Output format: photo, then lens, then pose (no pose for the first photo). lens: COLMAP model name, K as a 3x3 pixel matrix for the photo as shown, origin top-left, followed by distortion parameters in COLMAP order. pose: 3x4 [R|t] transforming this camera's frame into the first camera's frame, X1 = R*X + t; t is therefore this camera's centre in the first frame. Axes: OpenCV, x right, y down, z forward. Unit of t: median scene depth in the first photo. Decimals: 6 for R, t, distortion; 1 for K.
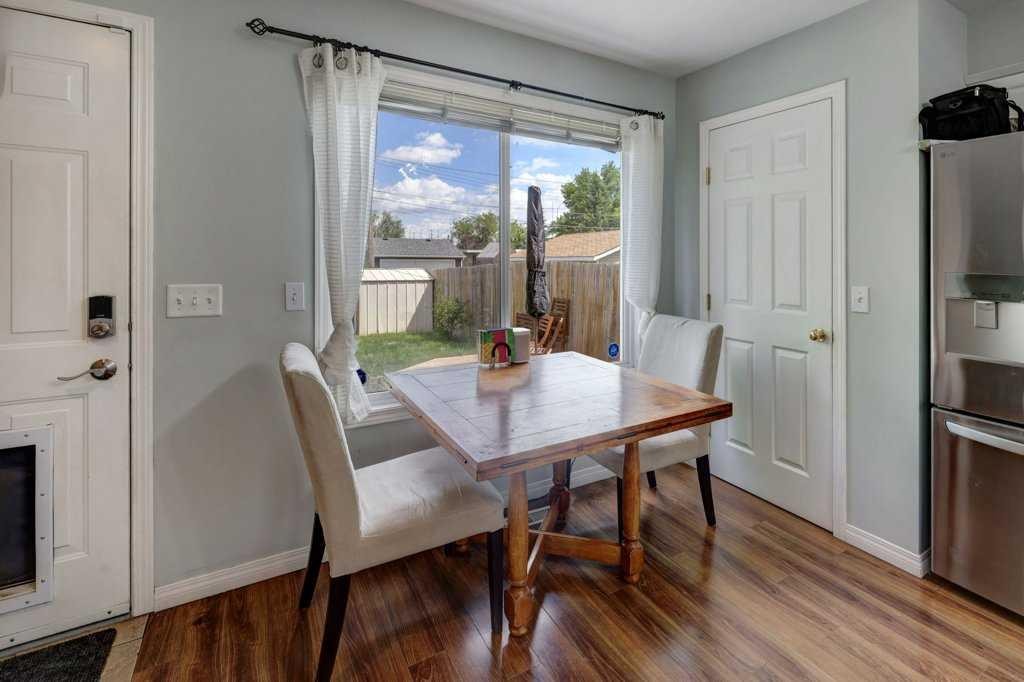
lens RADIAL K [[461.7, 0, 528.4], [0, 461.7, 252.0], [0, 0, 1]] dist [-0.003445, 0.000016]
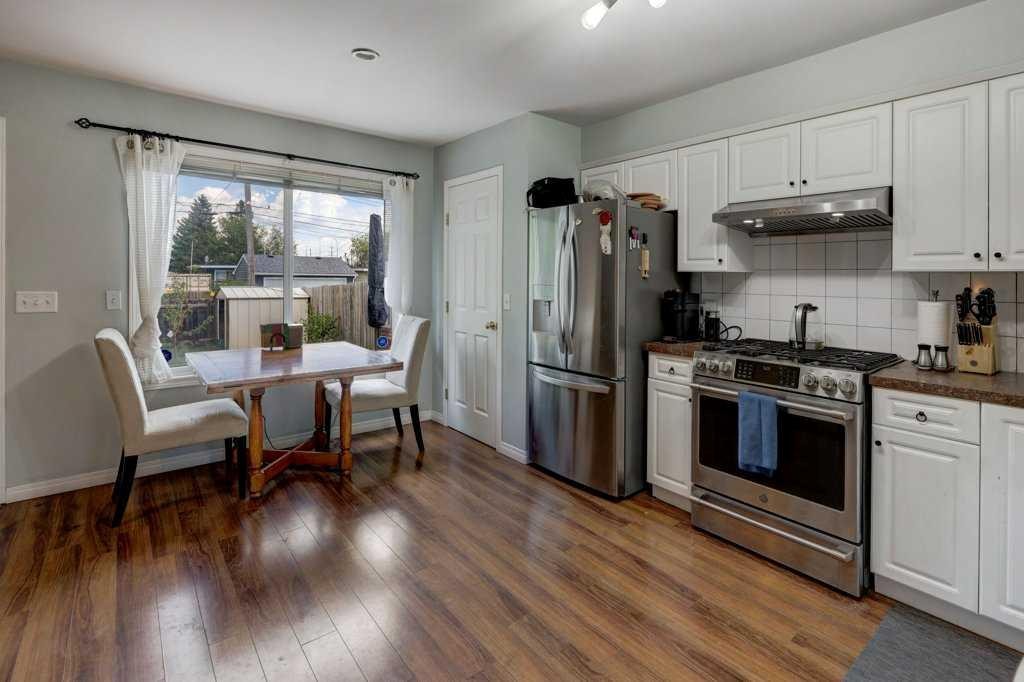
lens RADIAL K [[469.8, 0, 510.0], [0, 469.8, 273.9], [0, 0, 1]] dist [0.002217, 0.000221]
pose [[0.988261, 0.004929, 0.152695, 0.520346], [-0.005922, 0.999964, 0.006047, -0.005999], [-0.152660, -0.006880, 0.988255, -0.691878]]
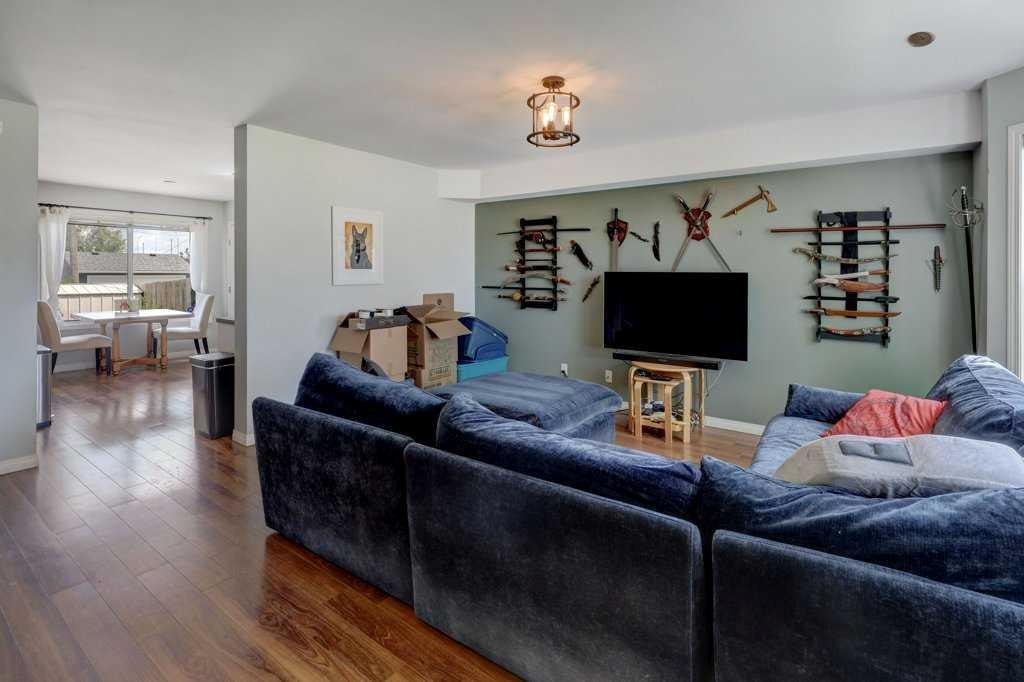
lens RADIAL K [[474.5, 0, 512.7], [0, 474.5, 266.8], [0, 0, 1]] dist [-0.001894, -0.000031]
pose [[0.915593, -0.001811, 0.402103, 1.129659], [0.001131, 0.999998, 0.001928, -0.038135], [-0.402105, -0.001311, 0.915592, -3.111270]]
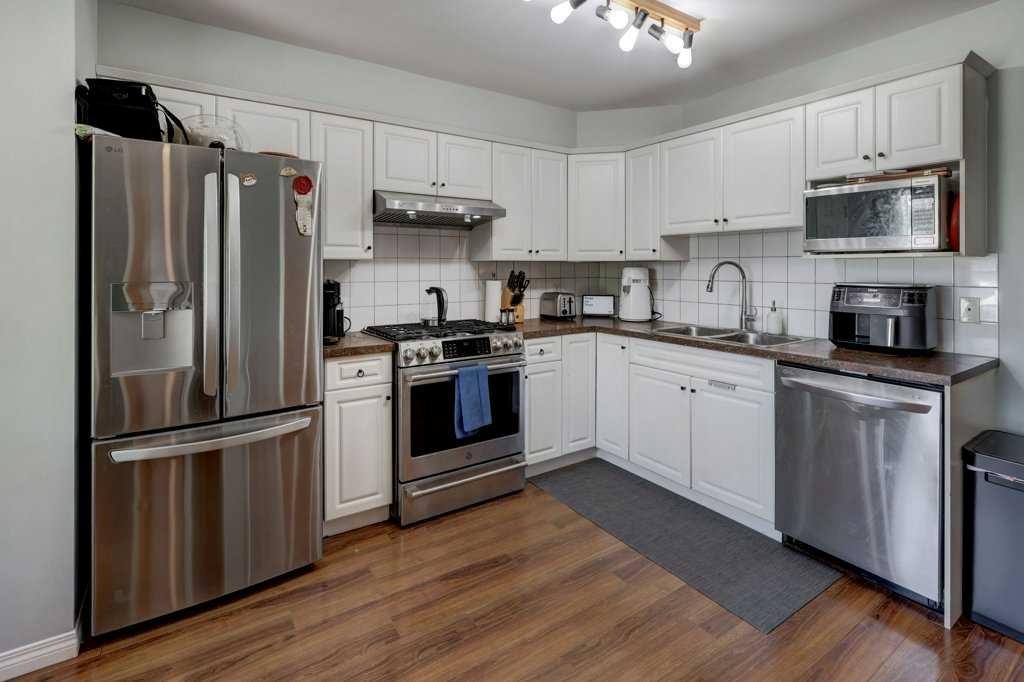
lens RADIAL K [[494.5, 0, 522.2], [0, 494.5, 260.2], [0, 0, 1]] dist [-0.001097, 0.000499]
pose [[-0.063638, 0.006308, 0.997953, -0.083684], [-0.010695, 0.999918, -0.007002, -0.000636], [-0.997916, -0.011119, -0.063565, 0.265636]]
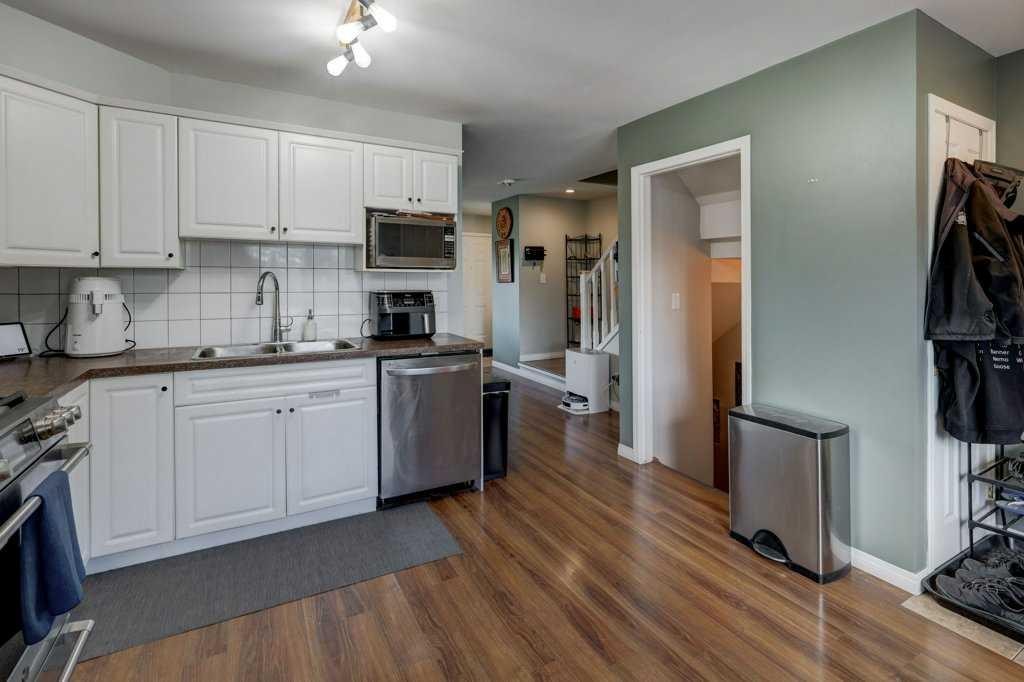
lens RADIAL K [[494.5, 0, 522.2], [0, 494.5, 260.2], [0, 0, 1]] dist [-0.001097, 0.000499]
pose [[-0.999853, -0.015494, 0.007353, 0.643084], [-0.015829, 0.998721, -0.048013, 0.009397], [-0.006600, -0.048122, -0.998820, 0.992975]]
